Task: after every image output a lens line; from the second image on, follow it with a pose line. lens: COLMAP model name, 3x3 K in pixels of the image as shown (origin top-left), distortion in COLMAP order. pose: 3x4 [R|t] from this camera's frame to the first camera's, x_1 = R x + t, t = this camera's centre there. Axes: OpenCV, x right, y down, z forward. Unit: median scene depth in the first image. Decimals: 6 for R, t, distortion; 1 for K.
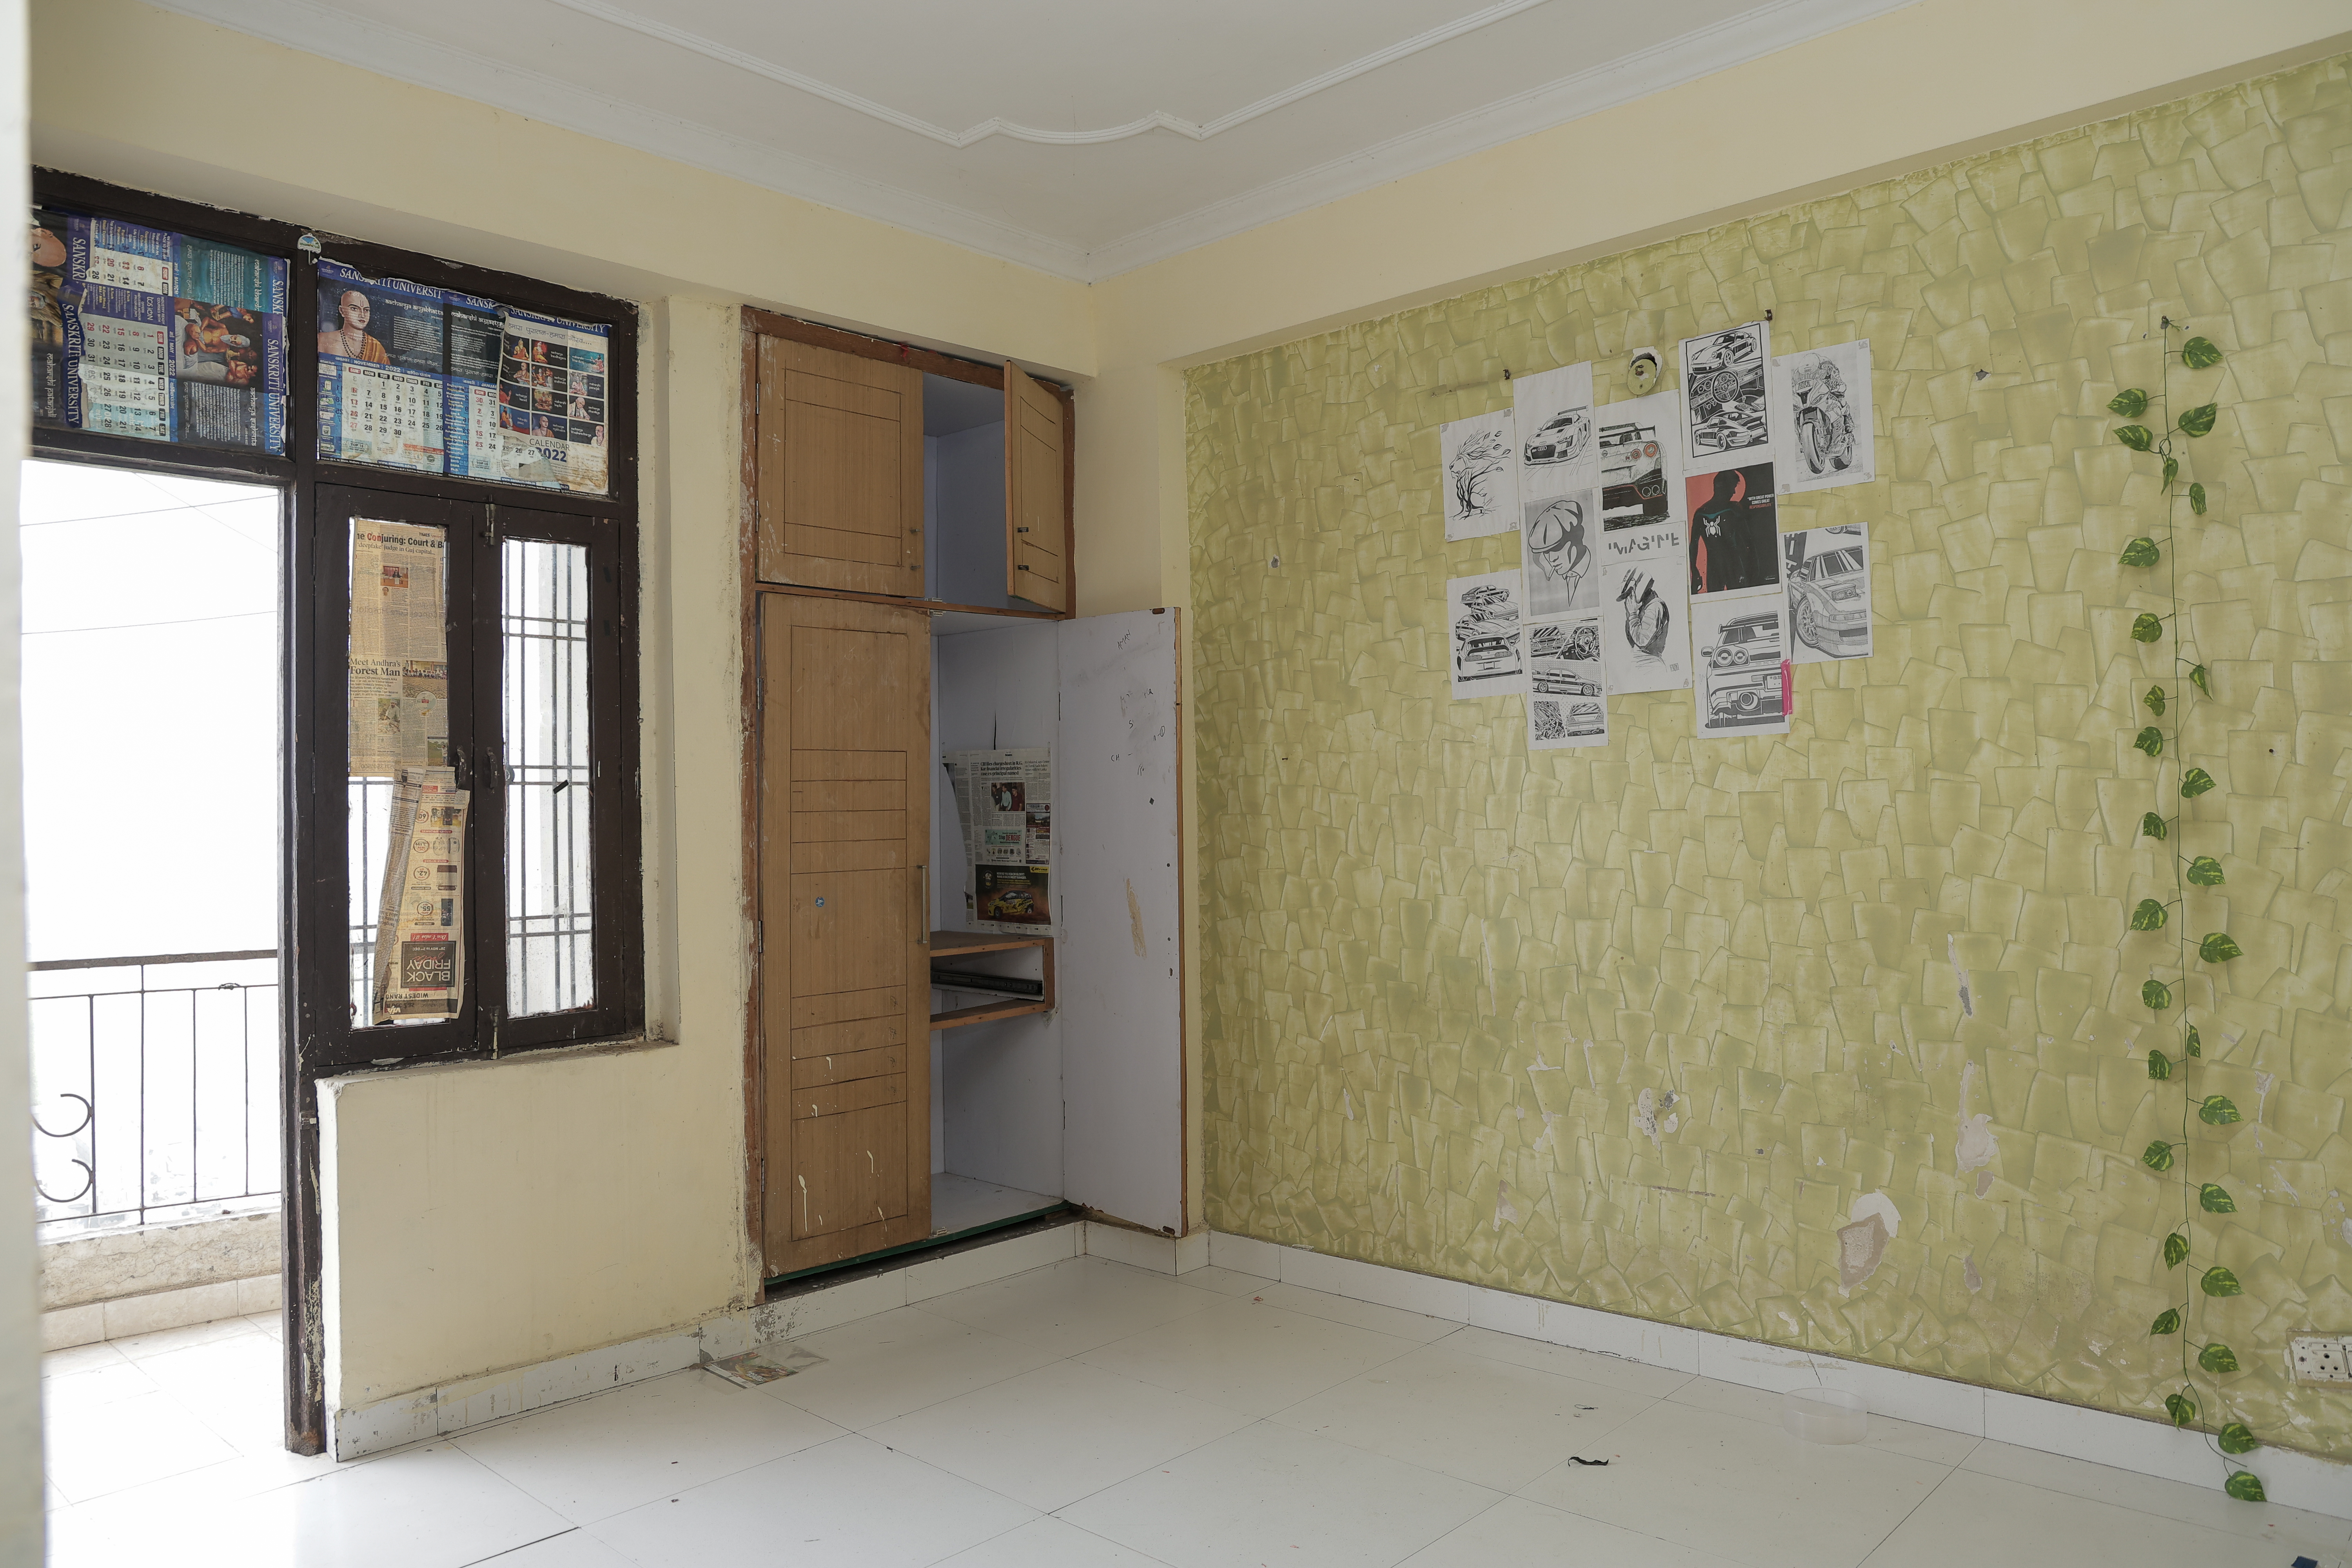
lens RADIAL K [[1606.3, 0, 1148.8], [0, 1606.3, 780.6], [0, 0, 1]] dist [-0.132490, 0.095322]
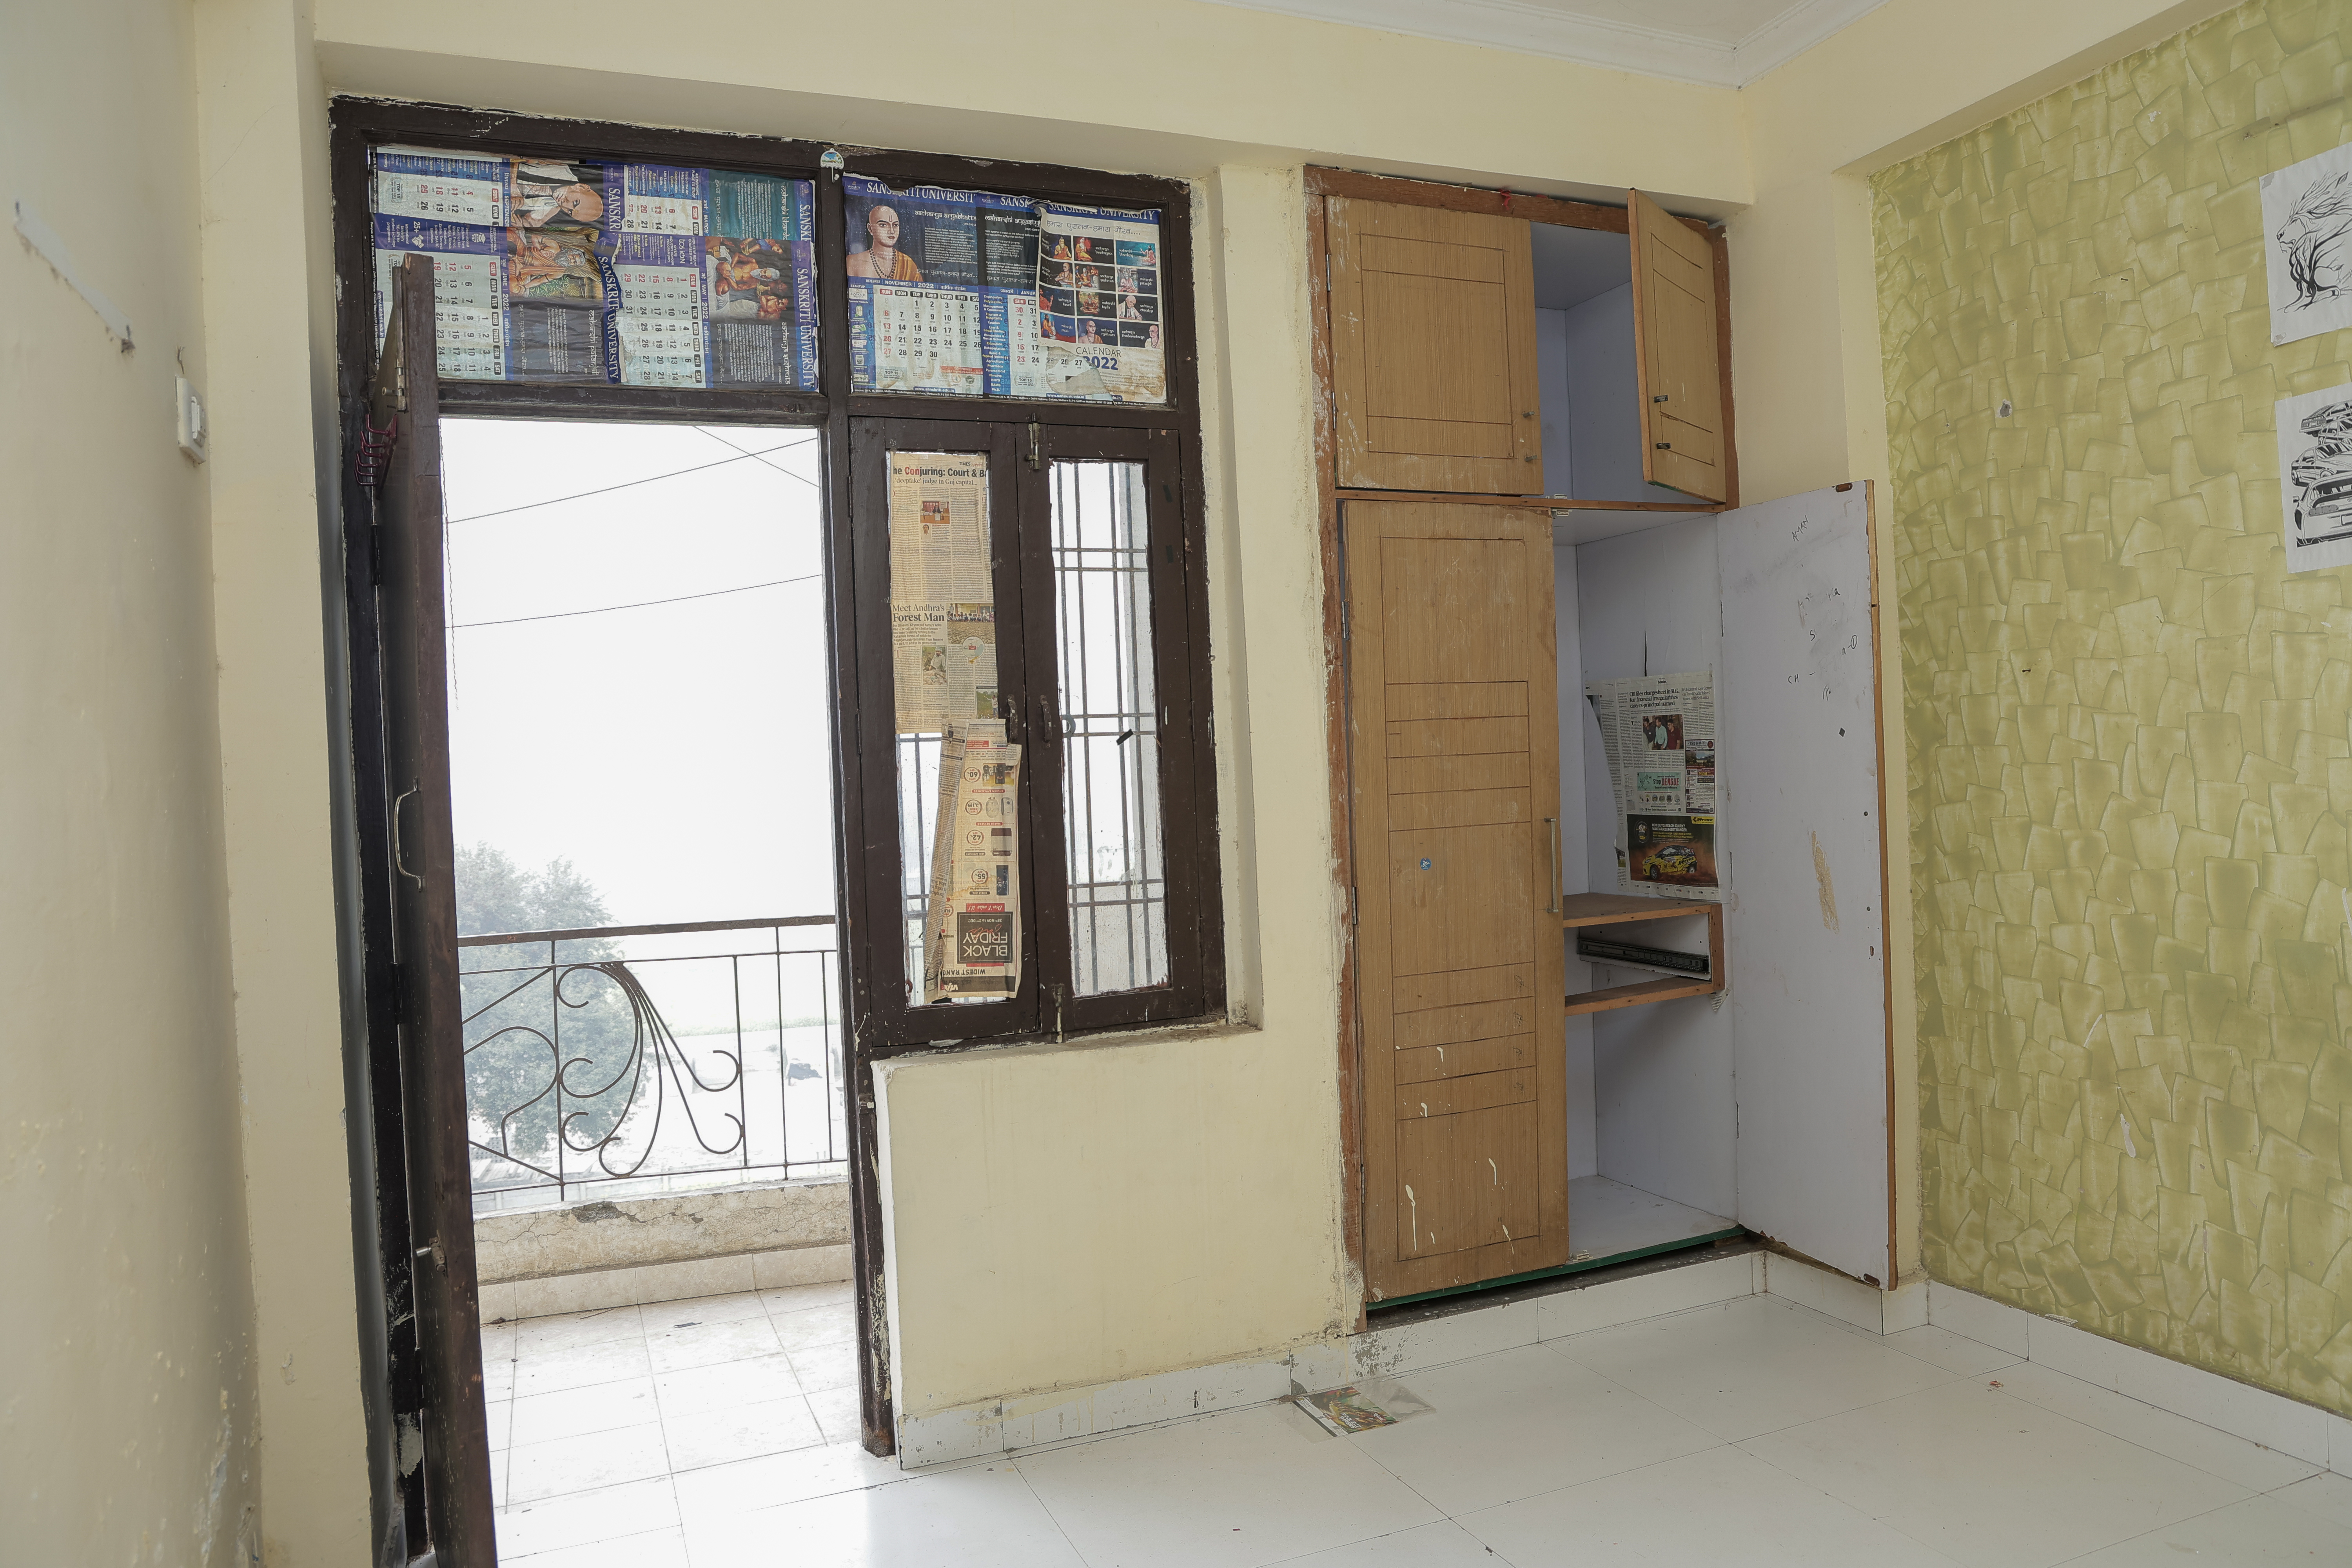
lens RADIAL K [[1614.2, 0, 1176.0], [0, 1614.2, 784.0], [0, 0, 1]] dist [-0.102656, 0.065092]
pose [[0.915353, -0.019696, -0.402170, 0.016717], [0.034761, 0.998939, 0.030195, 0.003616], [0.401149, -0.041618, 0.915067, 0.173934]]
